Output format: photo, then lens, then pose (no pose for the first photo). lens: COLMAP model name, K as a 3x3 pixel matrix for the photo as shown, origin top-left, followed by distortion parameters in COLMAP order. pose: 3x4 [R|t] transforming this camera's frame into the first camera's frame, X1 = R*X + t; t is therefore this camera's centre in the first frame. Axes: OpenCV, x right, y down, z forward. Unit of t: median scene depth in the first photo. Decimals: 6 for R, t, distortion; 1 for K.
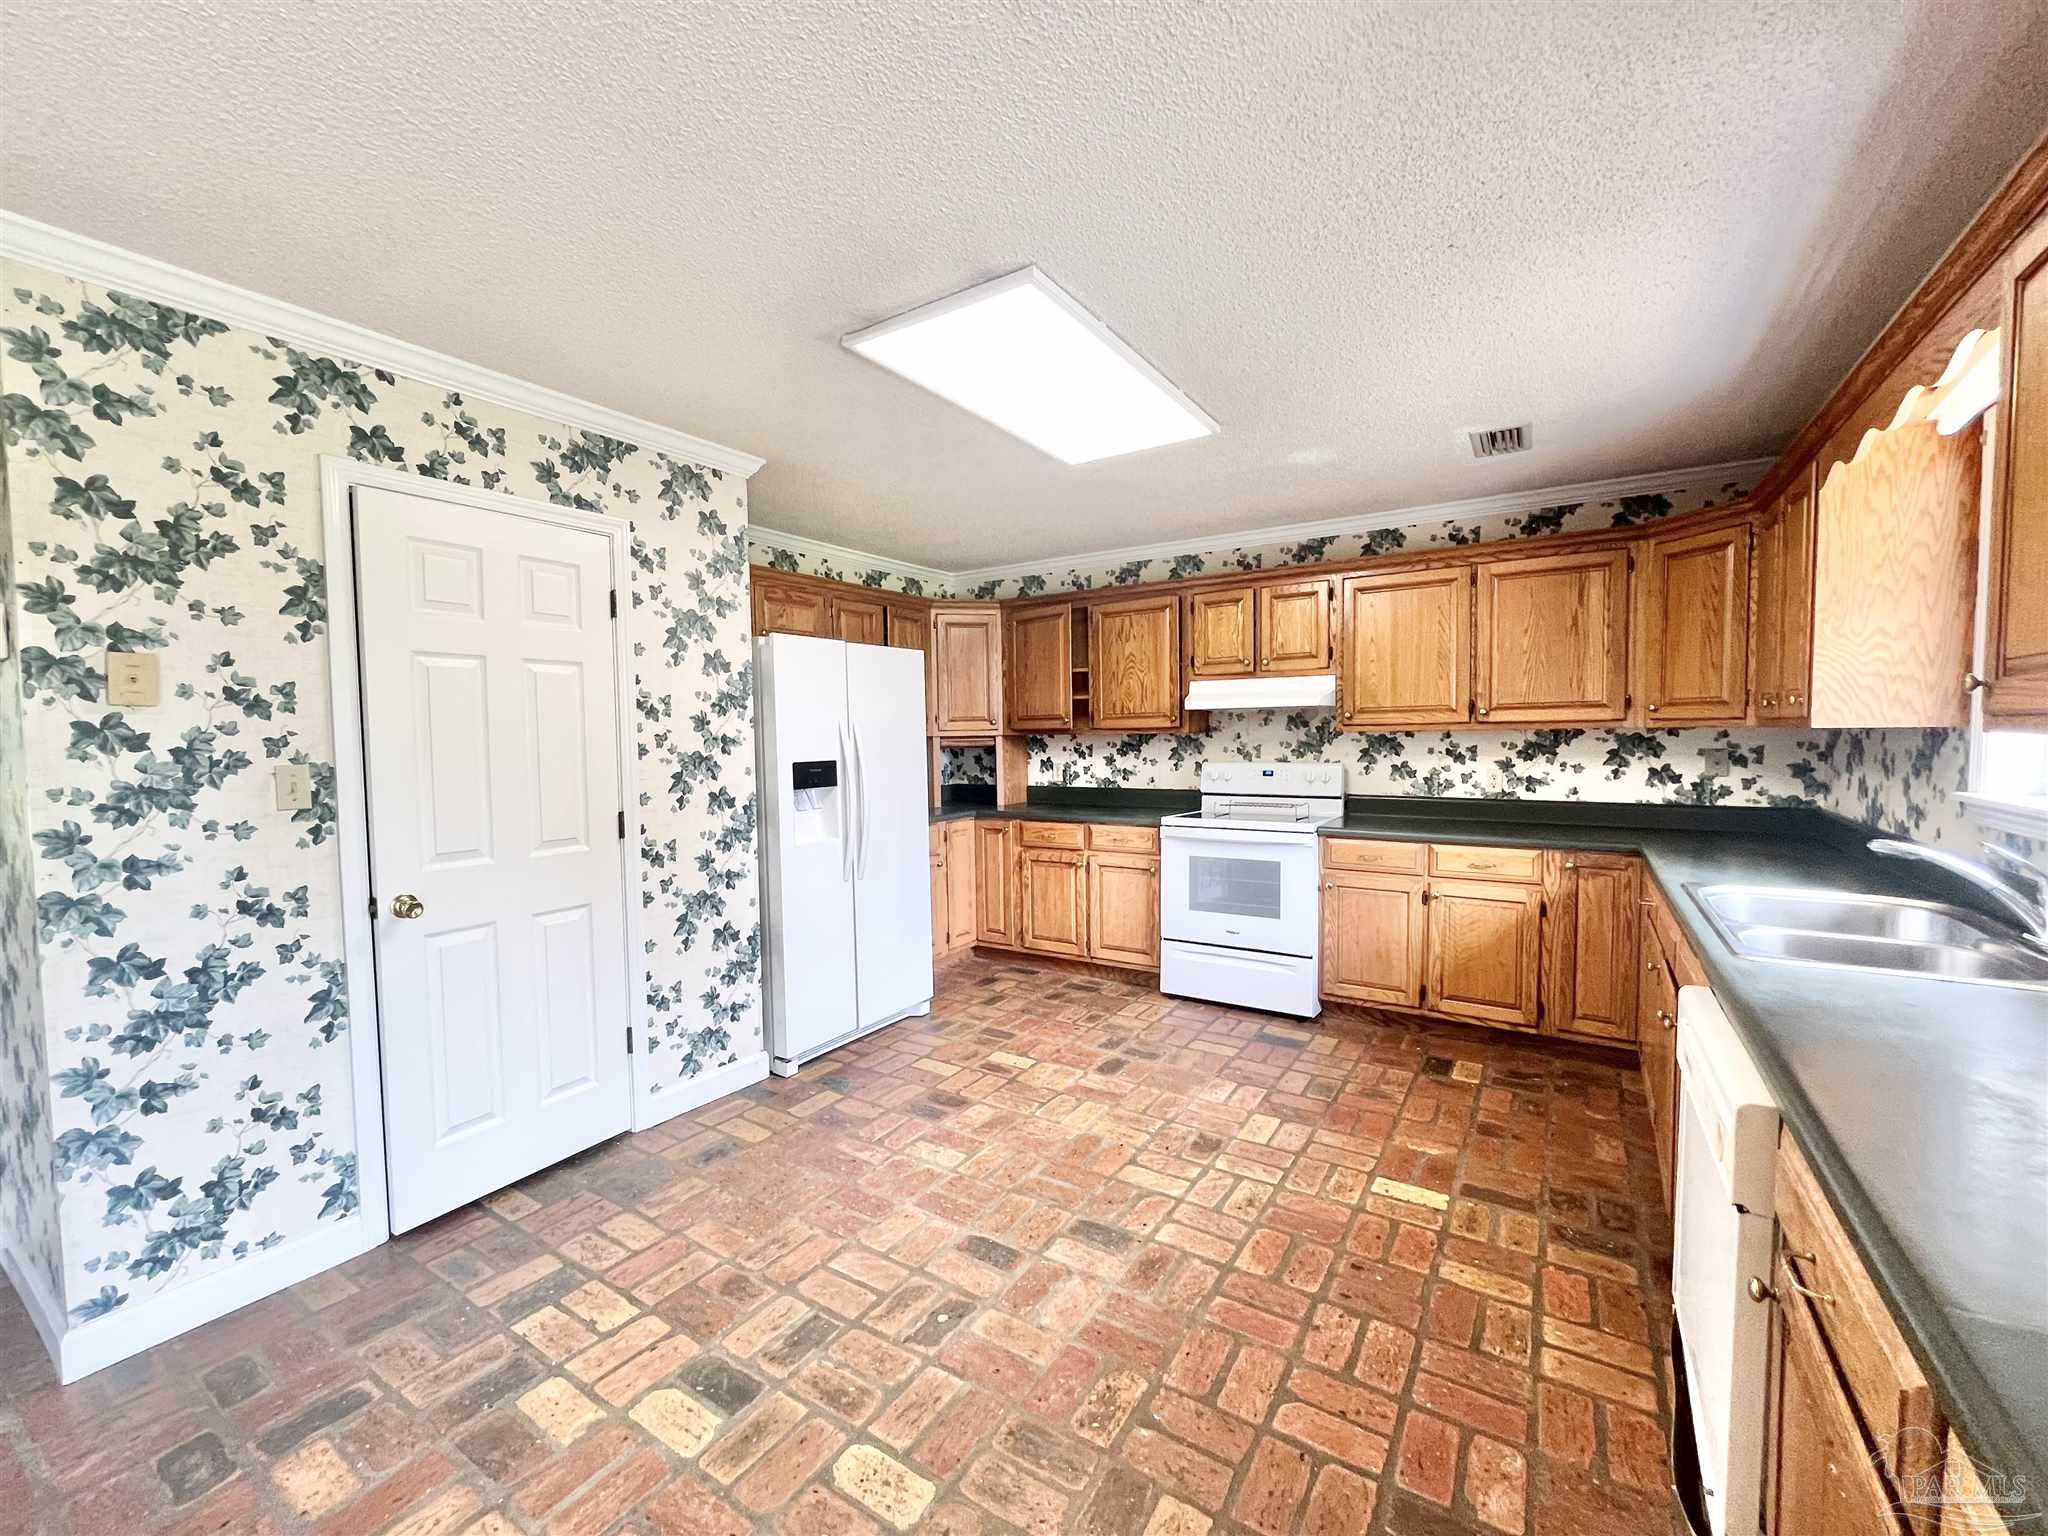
lens RADIAL K [[828.4, 0, 1029.3], [0, 828.4, 775.6], [0, 0, 1]] dist [-0.003589, 0.000779]
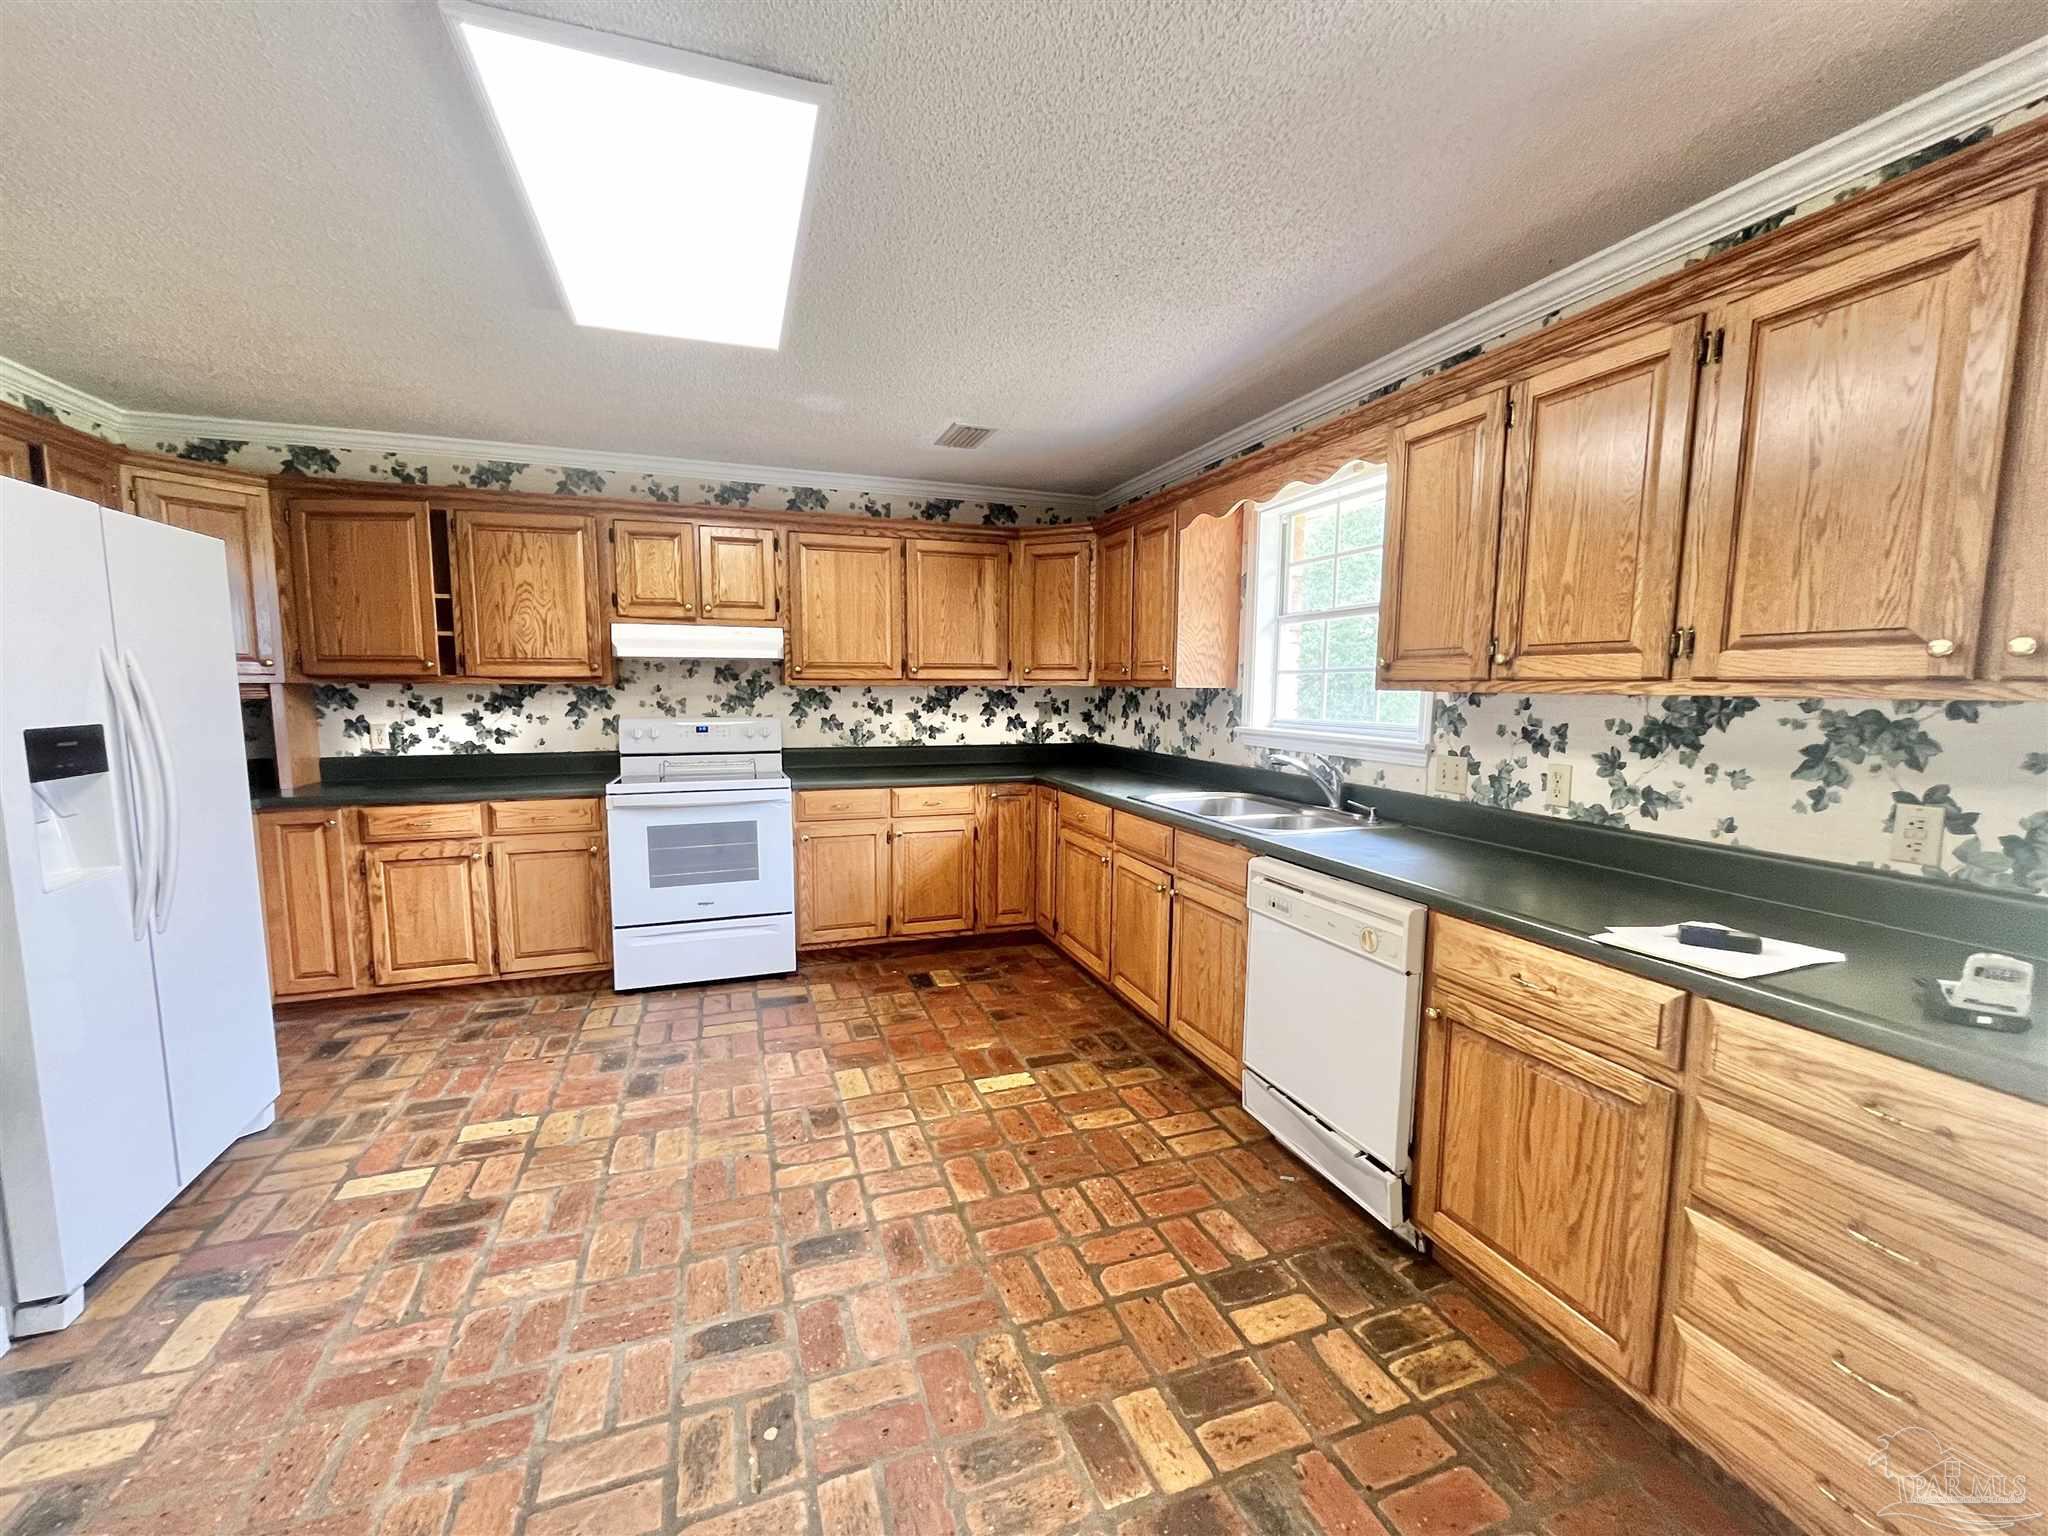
lens RADIAL K [[828.4, 0, 1017.5], [0, 828.4, 773.5], [0, 0, 1]] dist [-0.003589, 0.000779]
pose [[0.609598, -0.068952, 0.789706, -0.340019], [0.028121, 0.997464, 0.065385, -0.006054], [-0.792212, -0.017652, 0.609991, 0.222929]]
